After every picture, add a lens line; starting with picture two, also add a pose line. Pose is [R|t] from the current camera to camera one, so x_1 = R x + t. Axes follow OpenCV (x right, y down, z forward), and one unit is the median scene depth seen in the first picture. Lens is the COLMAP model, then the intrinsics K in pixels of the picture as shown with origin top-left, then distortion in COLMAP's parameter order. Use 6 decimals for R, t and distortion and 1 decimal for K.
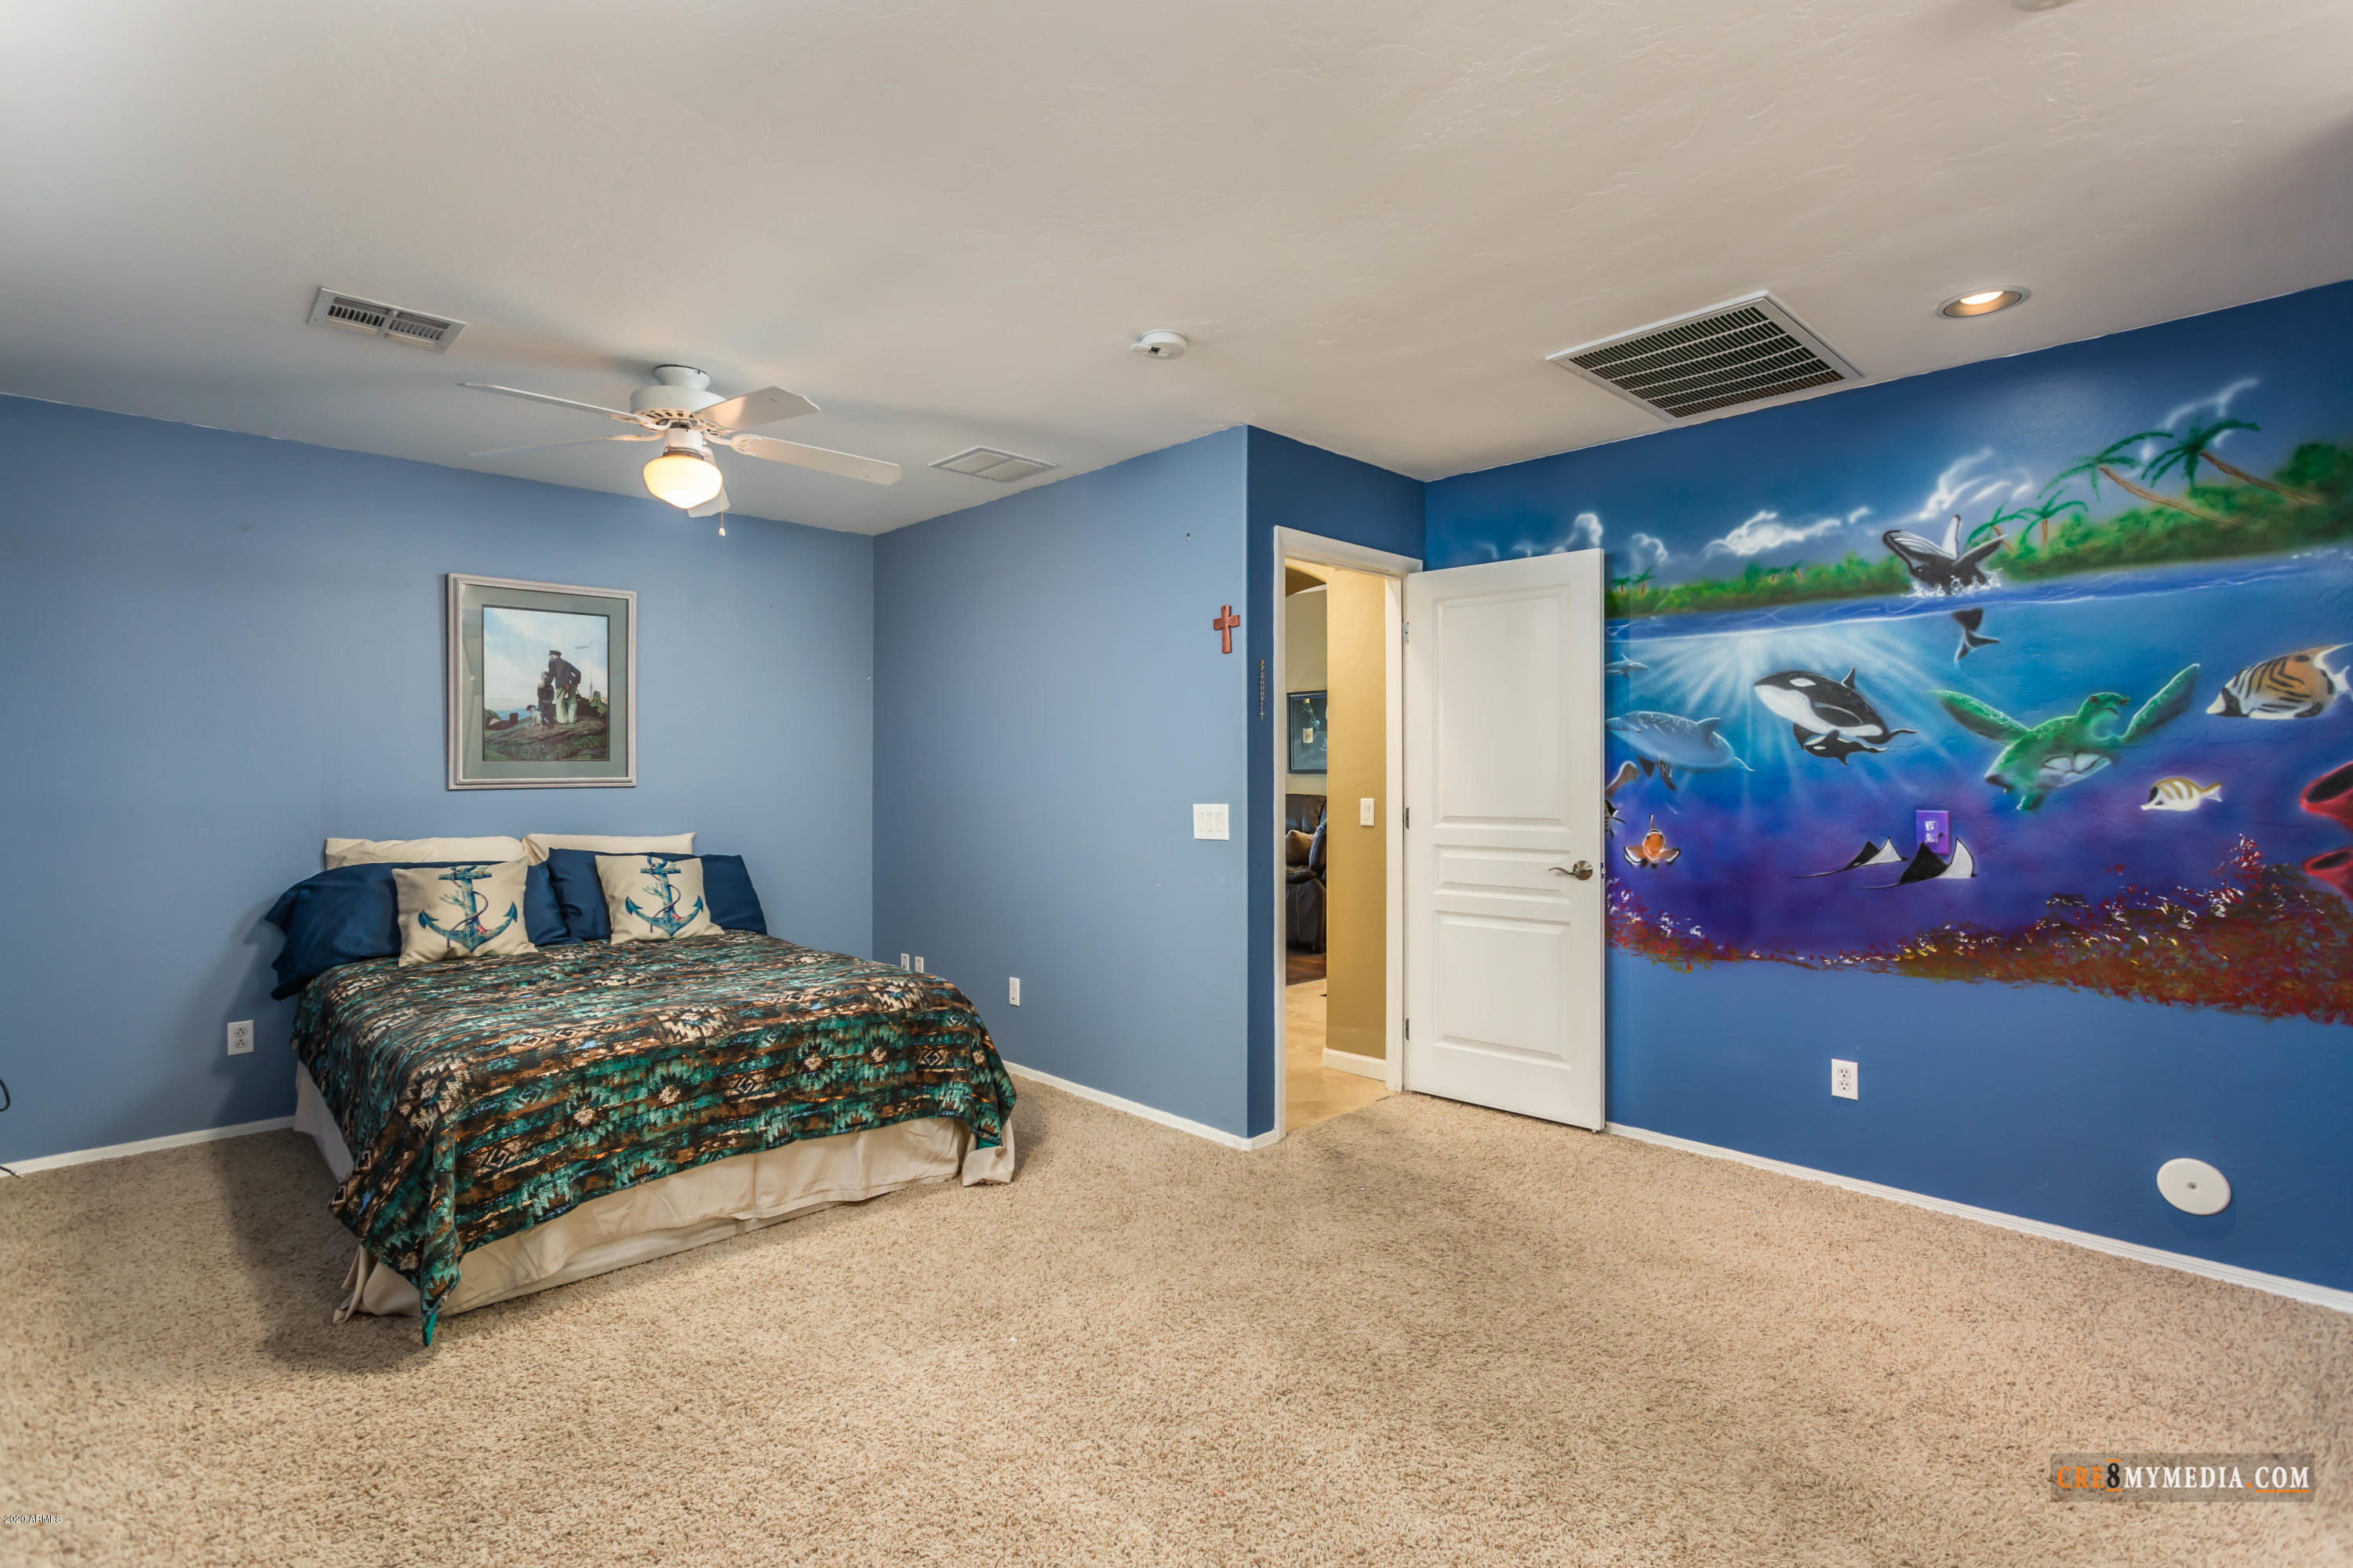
lens RADIAL K [[1129.5, 0, 1187.5], [0, 1129.5, 780.2], [0, 0, 1]] dist [0.009707, 0.001634]
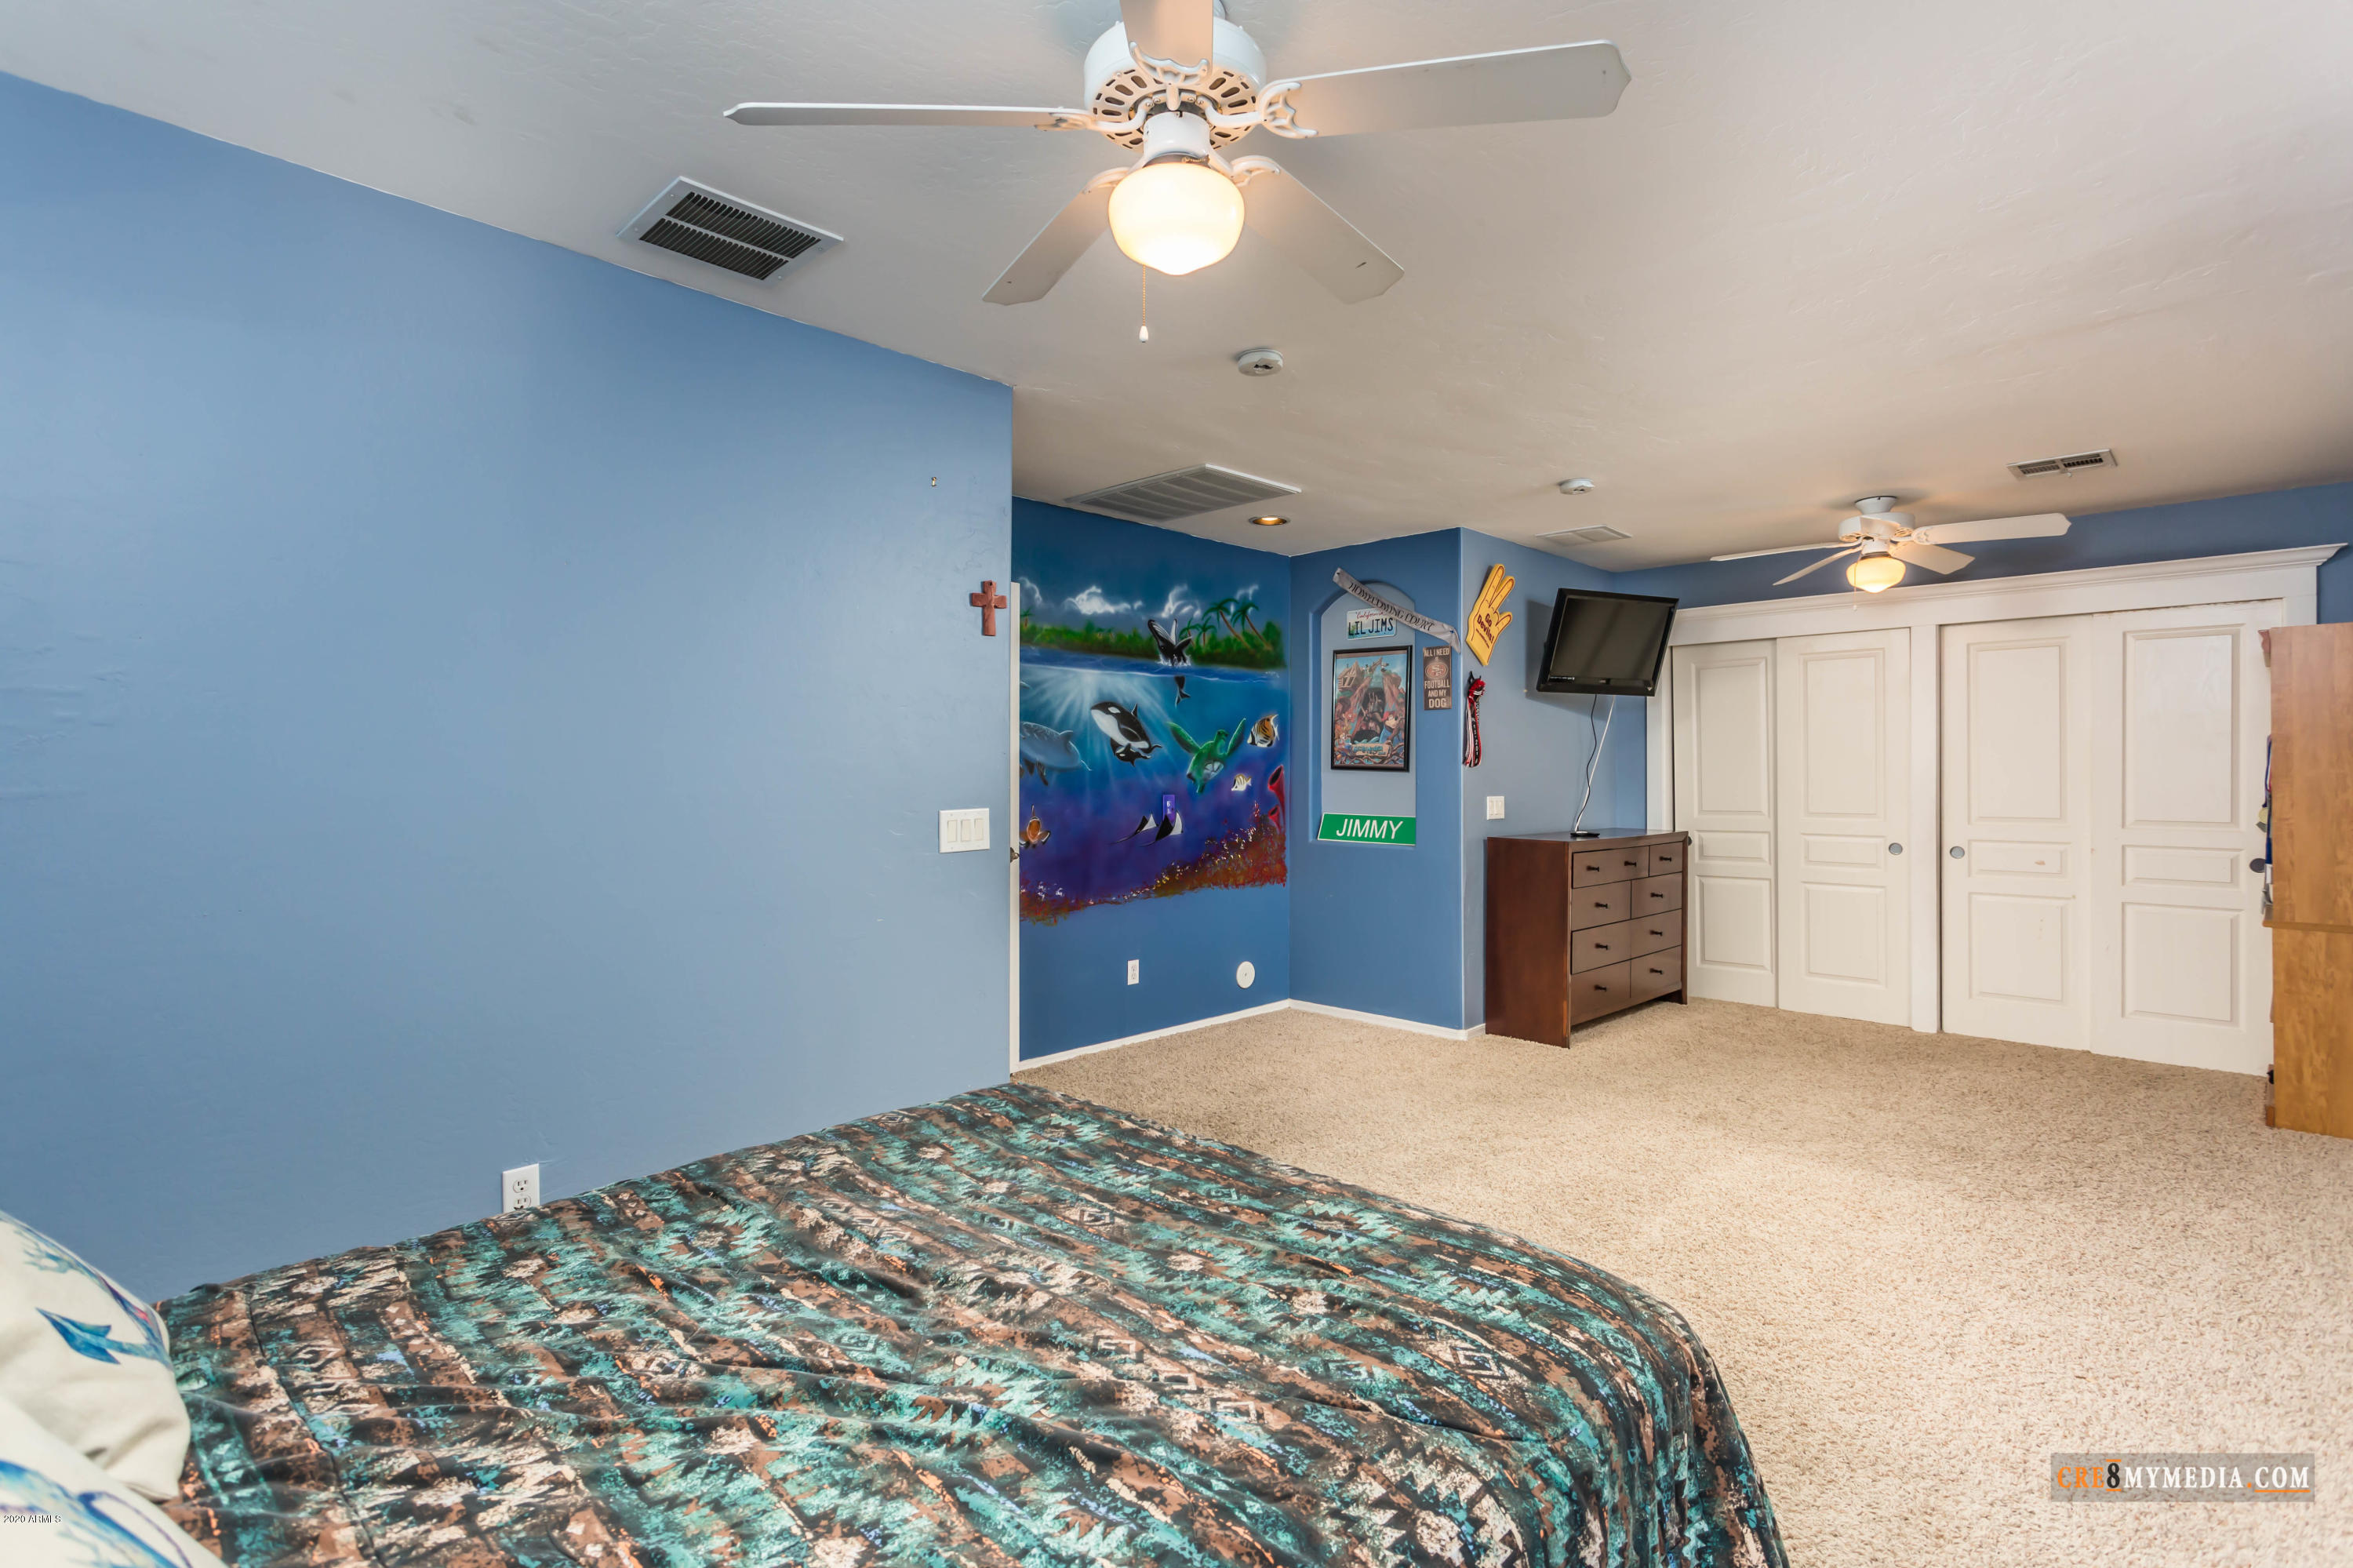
lens RADIAL K [[1129.5, 0, 1177.4], [0, 1129.5, 774.0], [0, 0, 1]] dist [0.009707, 0.001634]
pose [[-0.019314, -0.002859, 0.999809, -0.942140], [0.004285, 0.999986, 0.002942, -0.007685], [-0.999804, 0.004341, -0.019302, 0.969915]]
